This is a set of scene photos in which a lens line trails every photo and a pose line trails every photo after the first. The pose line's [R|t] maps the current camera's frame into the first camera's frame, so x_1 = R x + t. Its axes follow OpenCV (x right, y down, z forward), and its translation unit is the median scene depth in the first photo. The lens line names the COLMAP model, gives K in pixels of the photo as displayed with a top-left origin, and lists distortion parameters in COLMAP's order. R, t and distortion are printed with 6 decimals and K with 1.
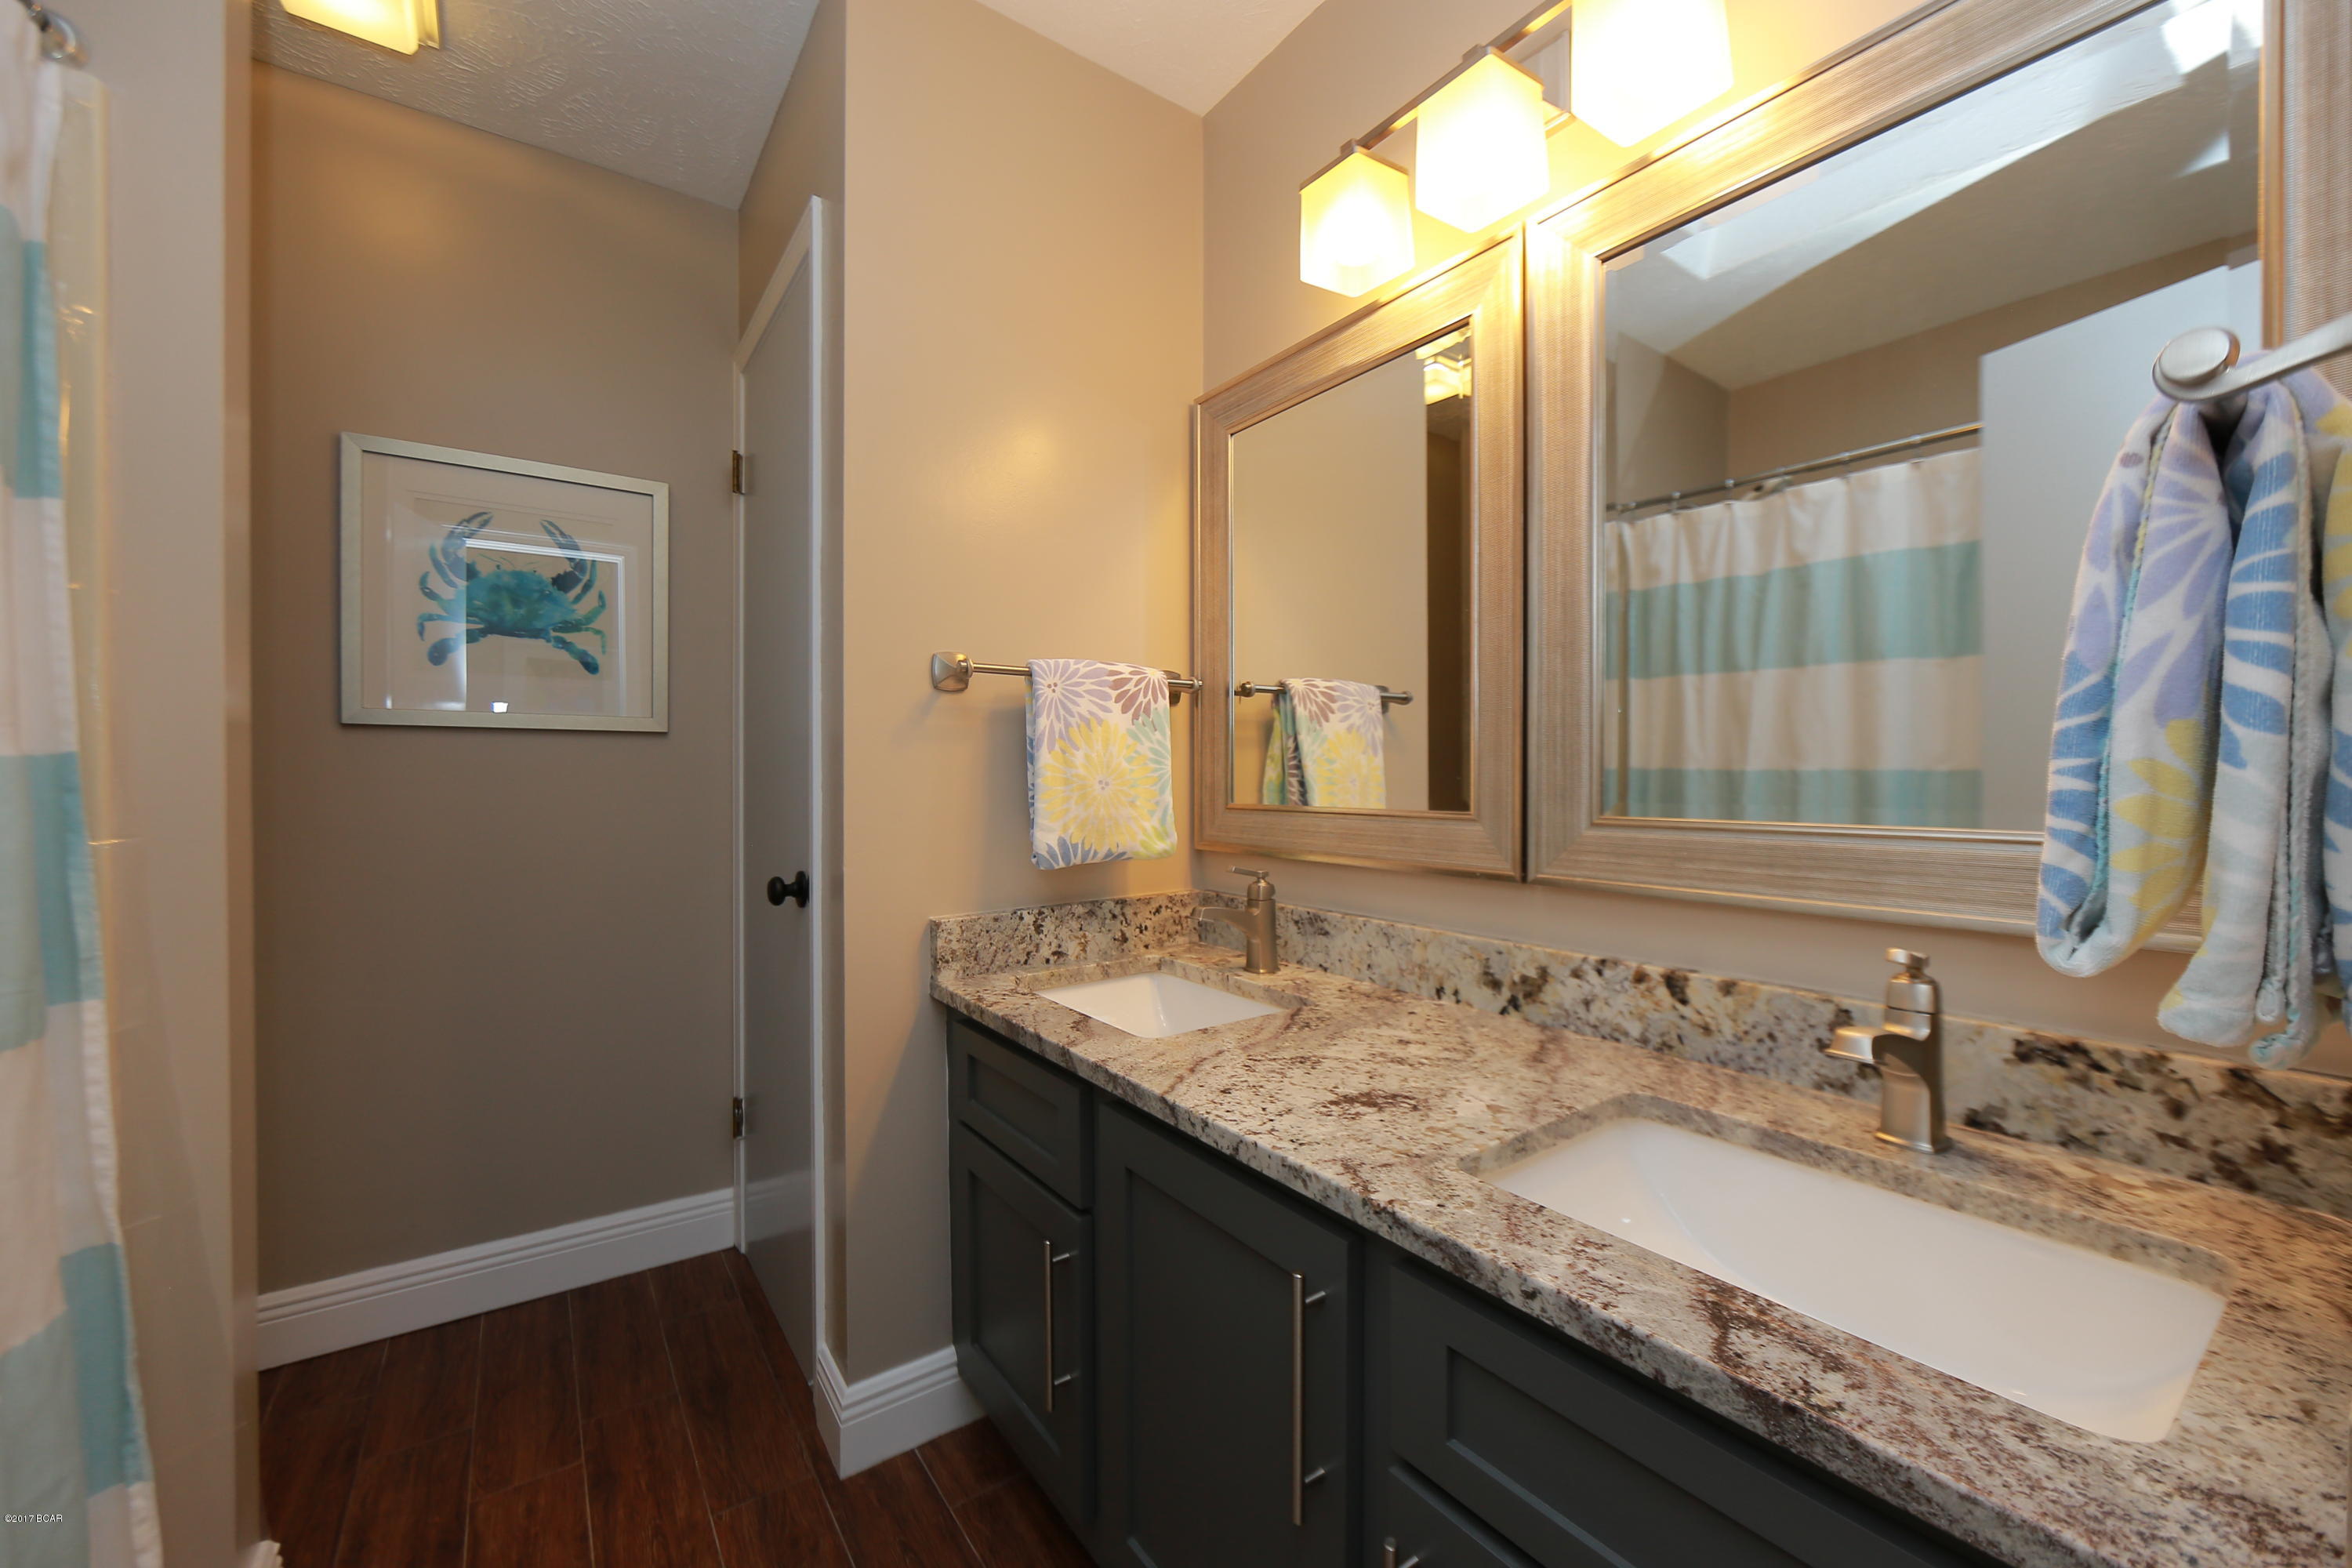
lens RADIAL K [[923.6, 0, 1170.5], [0, 923.6, 789.7], [0, 0, 1]] dist [-0.002130, -0.000496]
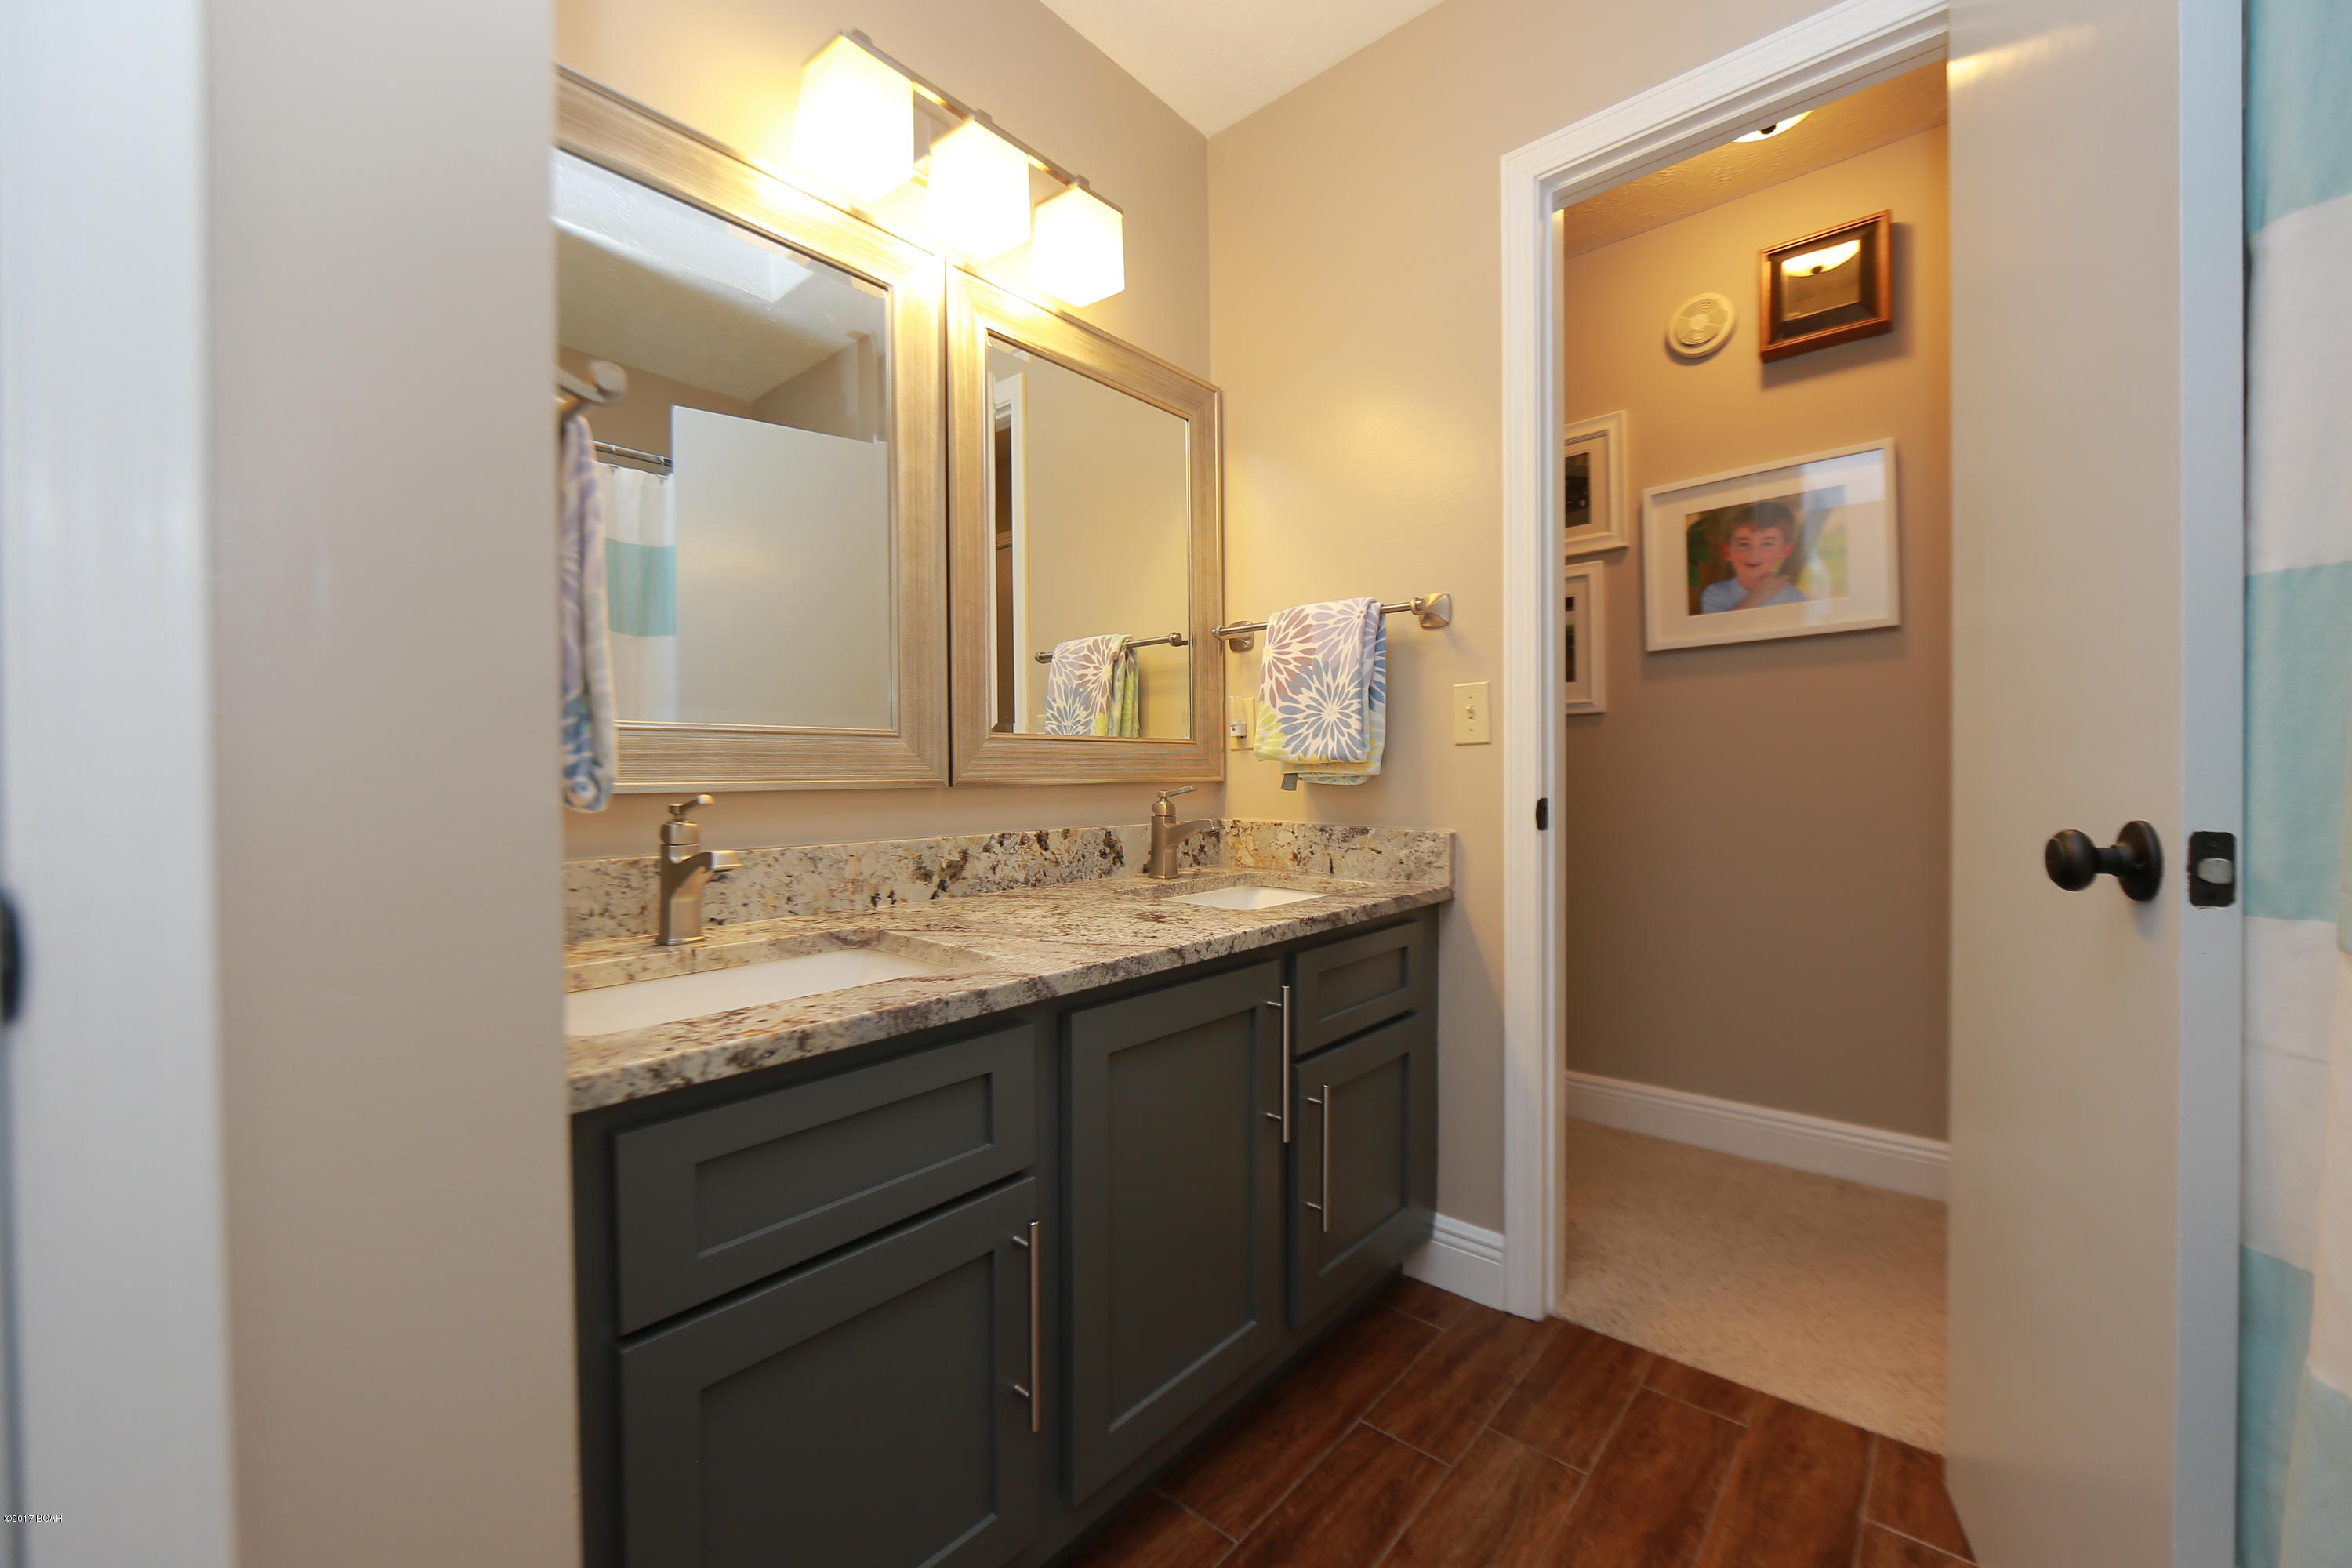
lens RADIAL K [[923.6, 0, 1170.5], [0, 923.6, 789.7], [0, 0, 1]] dist [-0.002130, -0.000496]
pose [[-0.229971, -0.012678, 0.973115, -0.949206], [0.021207, 0.999612, 0.018035, 0.094584], [-0.972966, 0.024784, -0.229613, 1.056059]]
